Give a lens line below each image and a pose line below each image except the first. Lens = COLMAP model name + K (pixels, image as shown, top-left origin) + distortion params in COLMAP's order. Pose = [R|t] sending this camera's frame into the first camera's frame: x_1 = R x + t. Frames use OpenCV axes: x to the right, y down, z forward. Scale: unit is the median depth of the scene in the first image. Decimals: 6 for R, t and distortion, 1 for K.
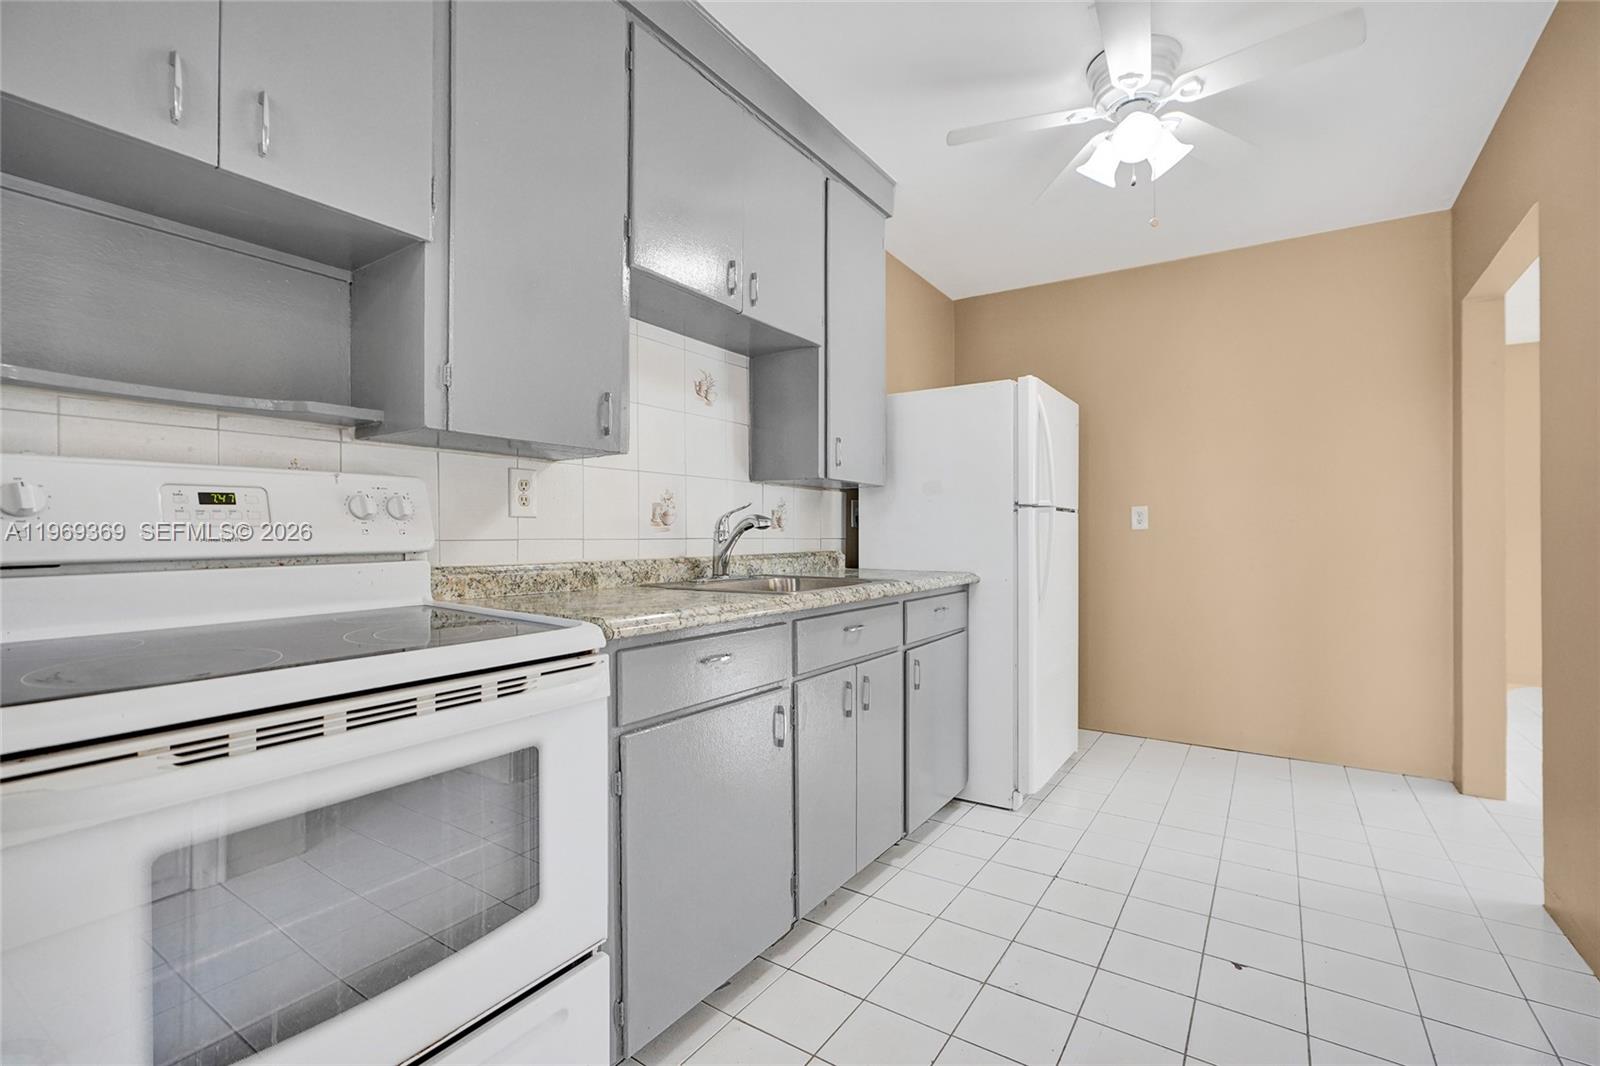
lens RADIAL K [[693.9, 0, 800.0], [0, 693.9, 533.0], [0, 0, 1]] dist [-0.000541, 0.000031]
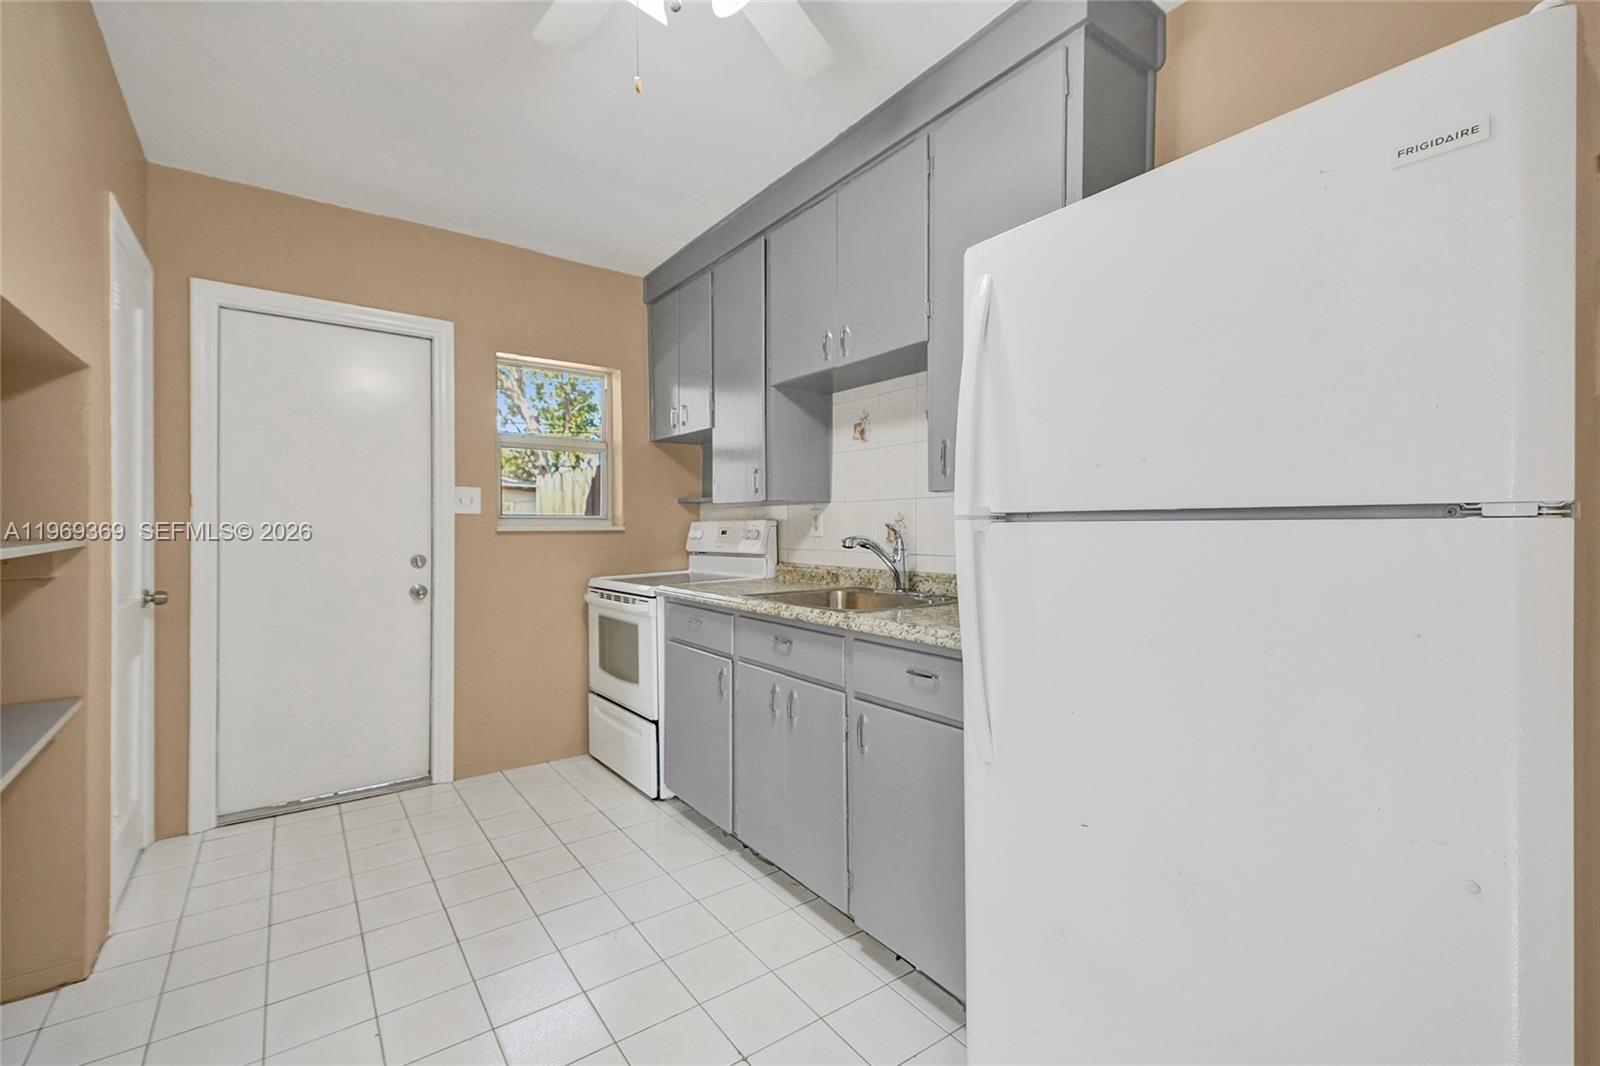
lens RADIAL K [[693.9, 0, 800.0], [0, 693.9, 533.0], [0, 0, 1]] dist [-0.000541, 0.000031]
pose [[-0.355527, 0.005363, -0.934651, 1.184961], [0.000291, 0.999984, 0.005627, -0.041793], [0.934666, 0.001729, -0.355523, 1.542103]]
